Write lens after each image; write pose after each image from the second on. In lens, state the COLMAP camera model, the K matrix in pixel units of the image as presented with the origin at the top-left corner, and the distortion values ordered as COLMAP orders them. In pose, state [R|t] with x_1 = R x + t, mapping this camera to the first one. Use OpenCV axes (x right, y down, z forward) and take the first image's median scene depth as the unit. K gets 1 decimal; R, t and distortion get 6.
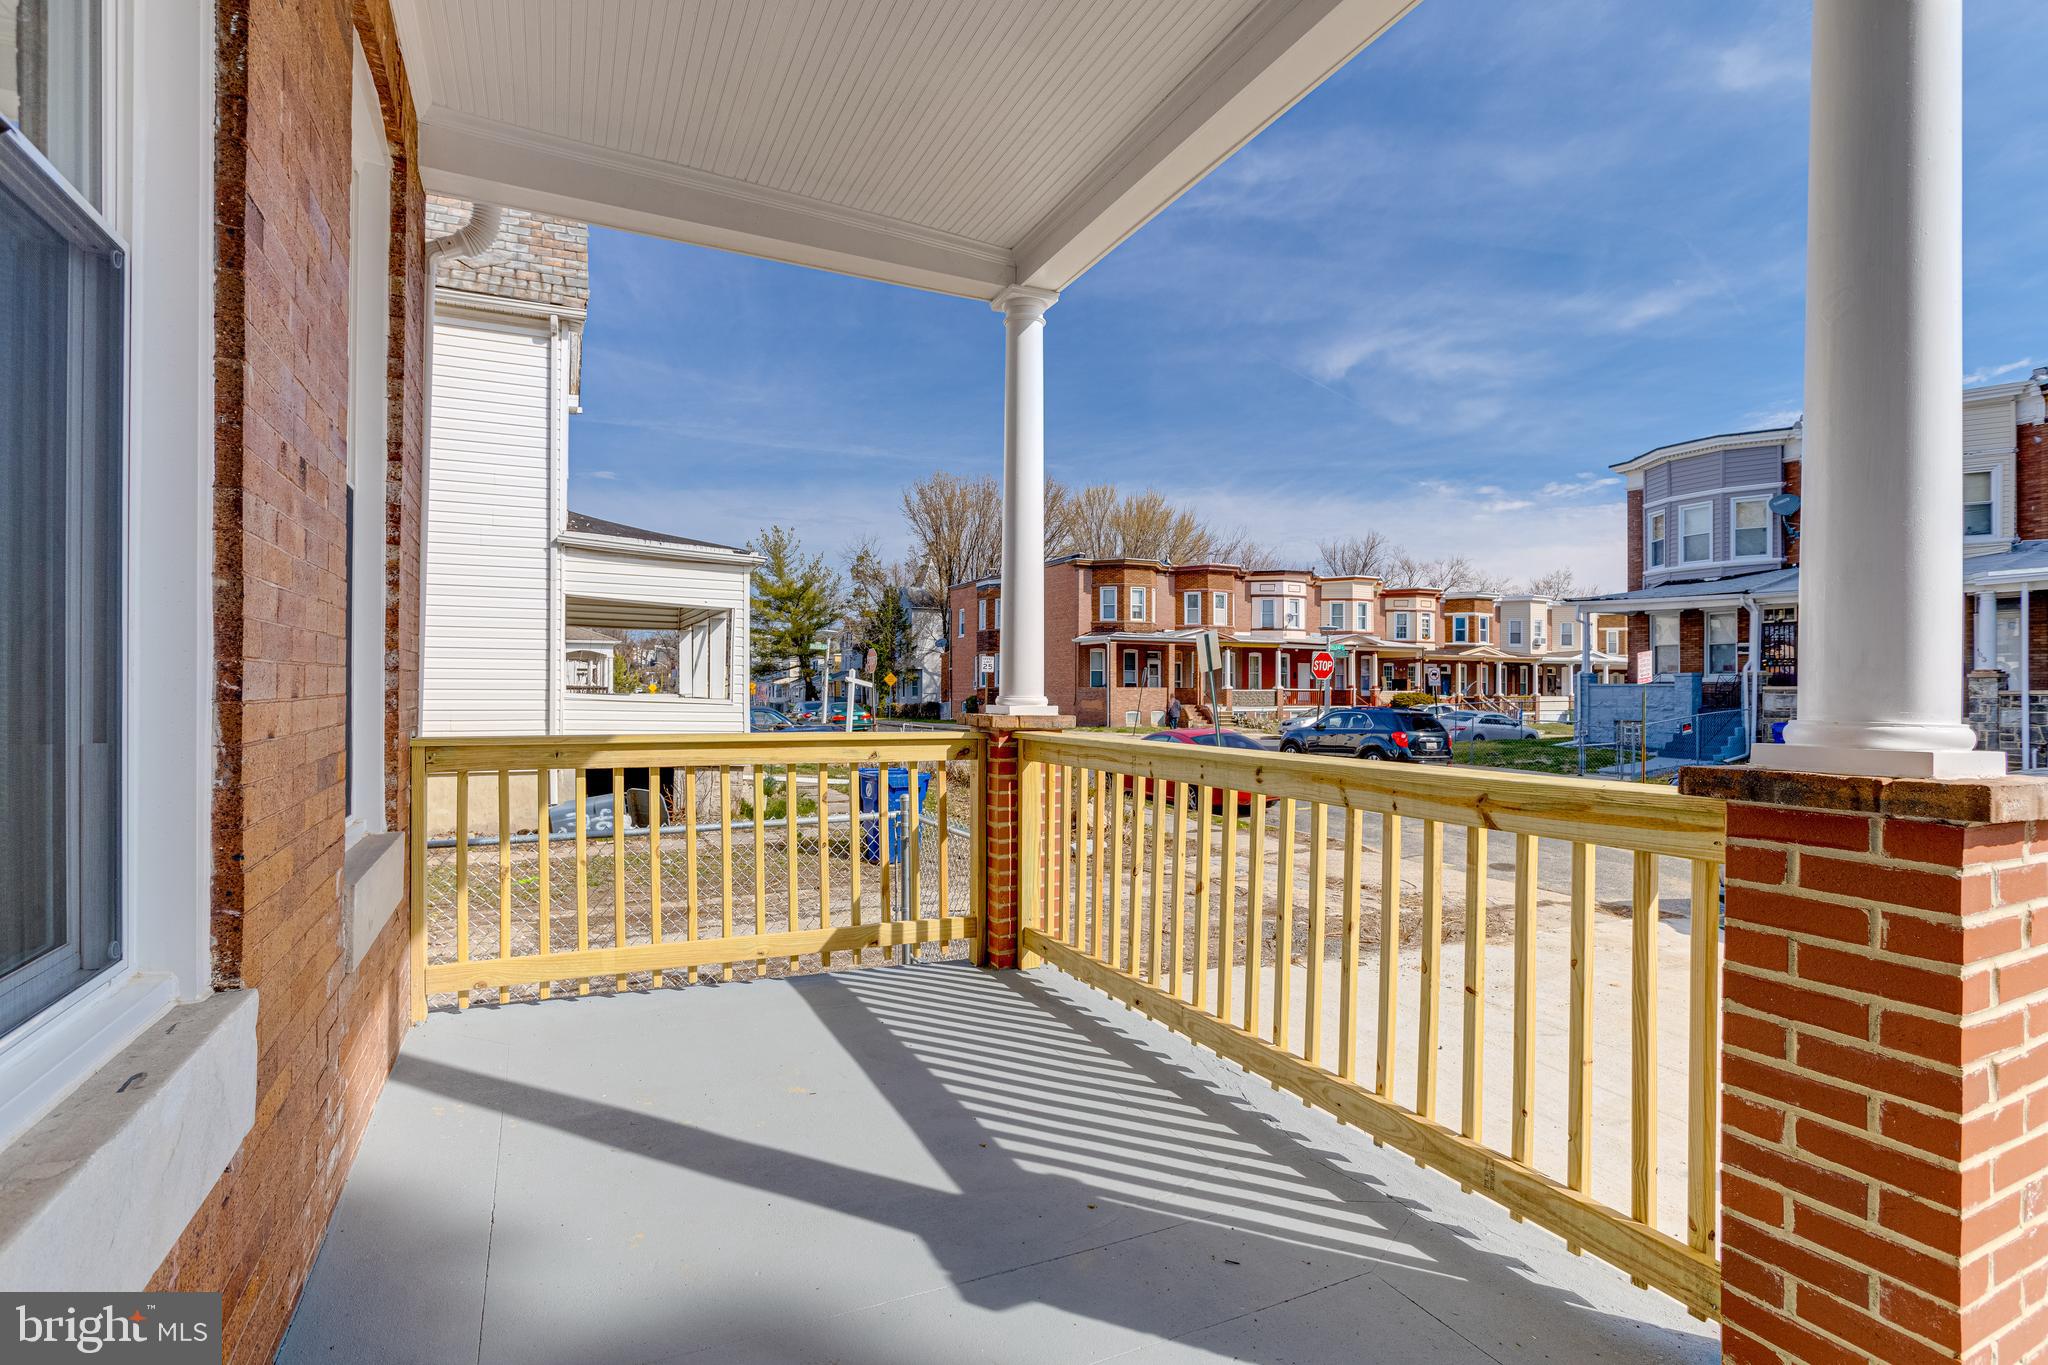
lens RADIAL K [[989.9, 0, 1024.0], [0, 989.9, 682.5], [0, 0, 1]] dist [-0.051395, 0.024523]
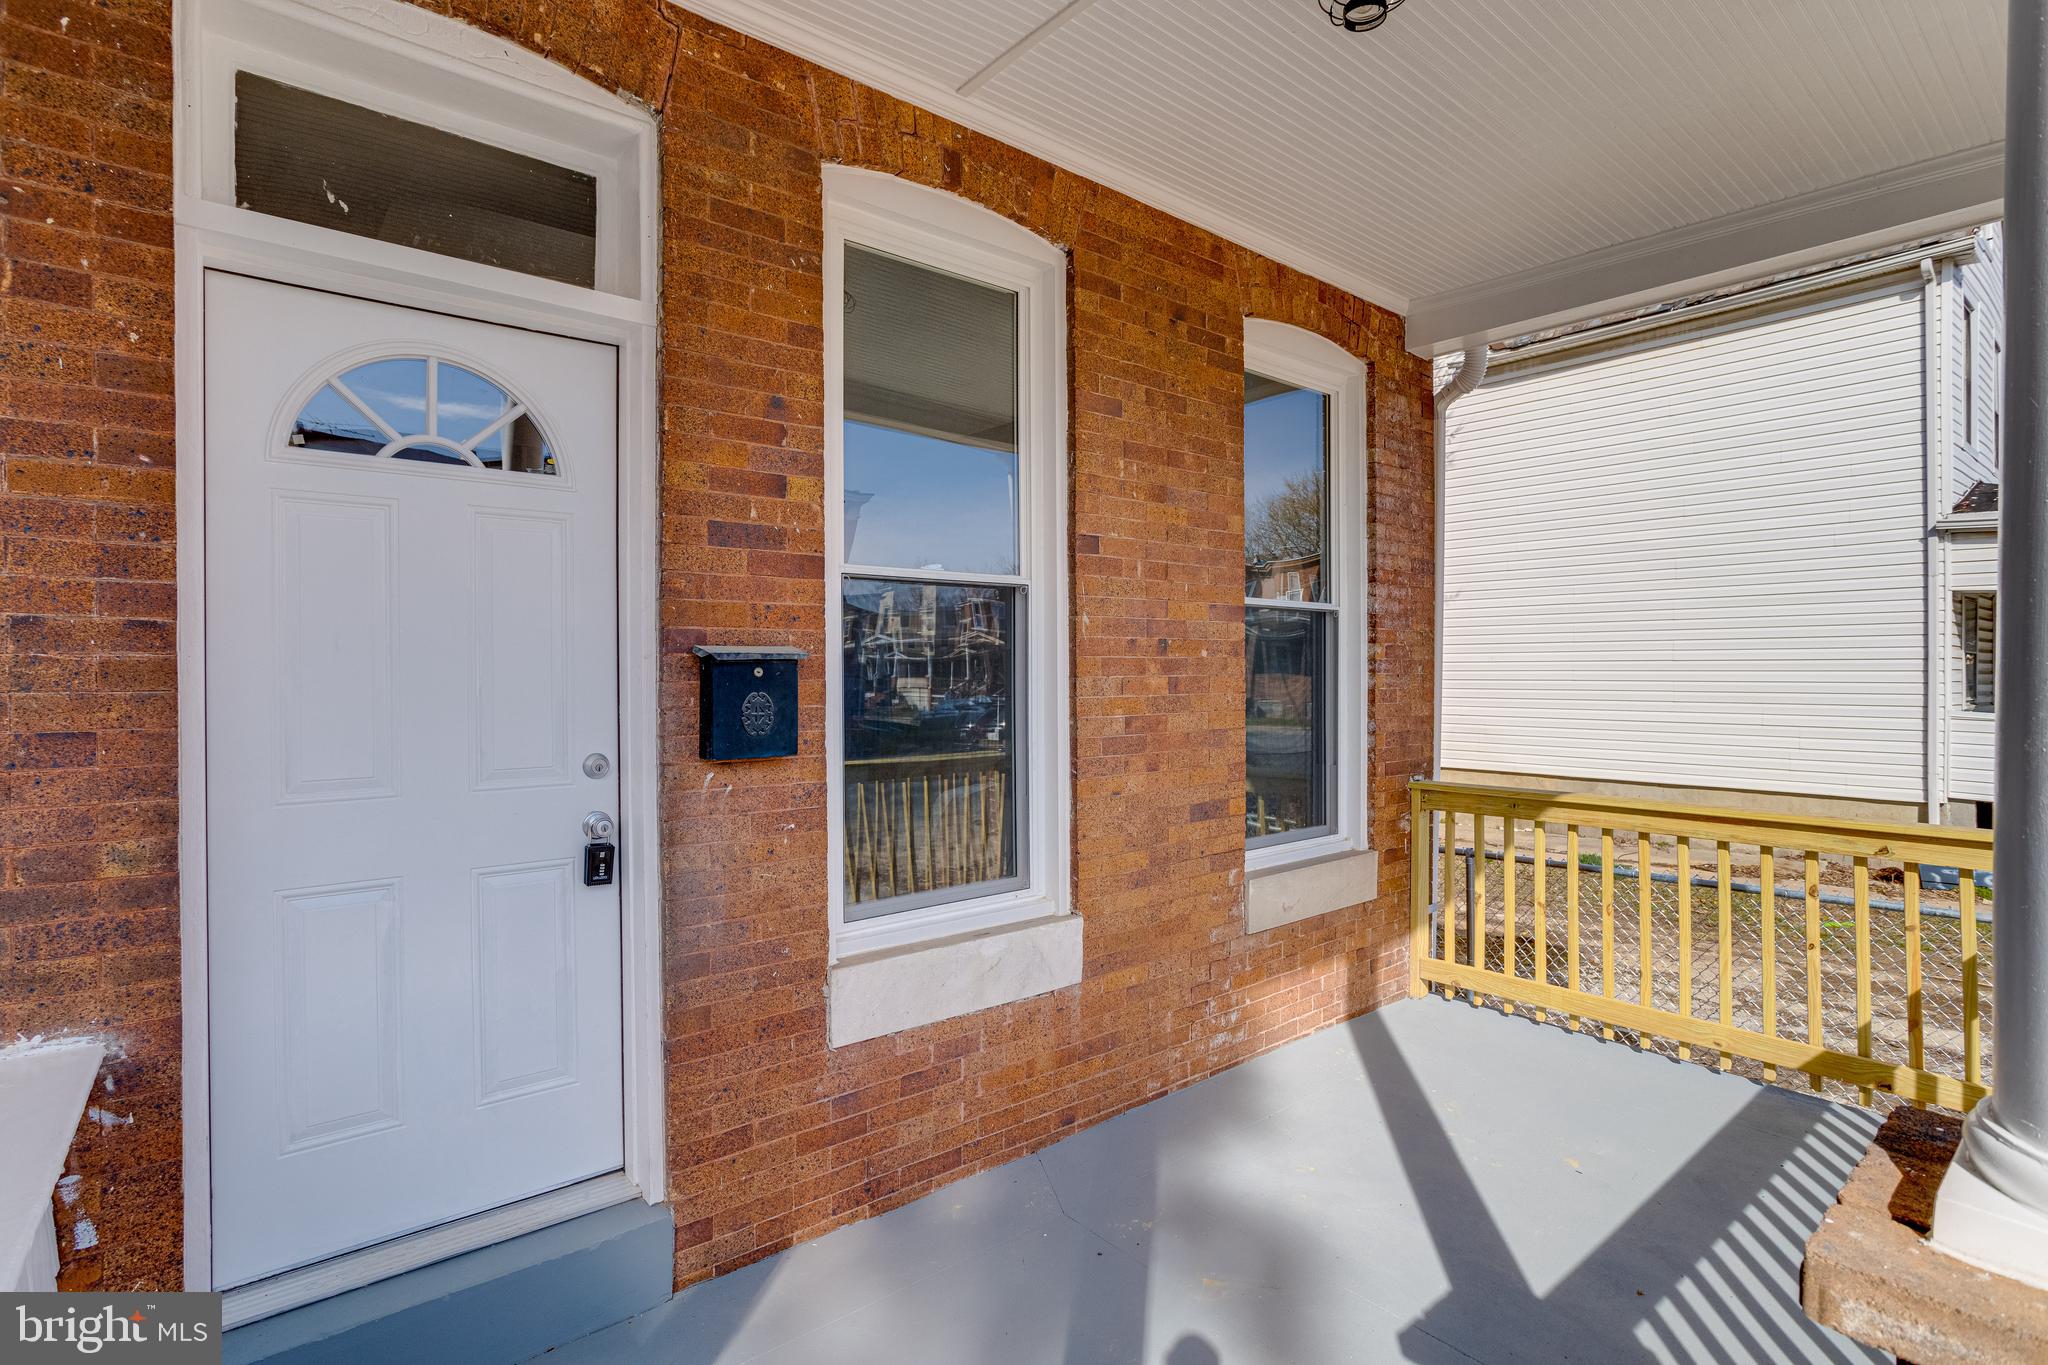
lens RADIAL K [[1000.5, 0, 1019.7], [0, 1000.5, 663.8], [0, 0, 1]] dist [-0.046536, 0.024721]
pose [[0.231178, -0.014522, -0.972803, 0.467028], [0.007931, 0.999884, -0.013041, -0.074162], [0.972879, -0.004701, 0.231267, 0.138388]]
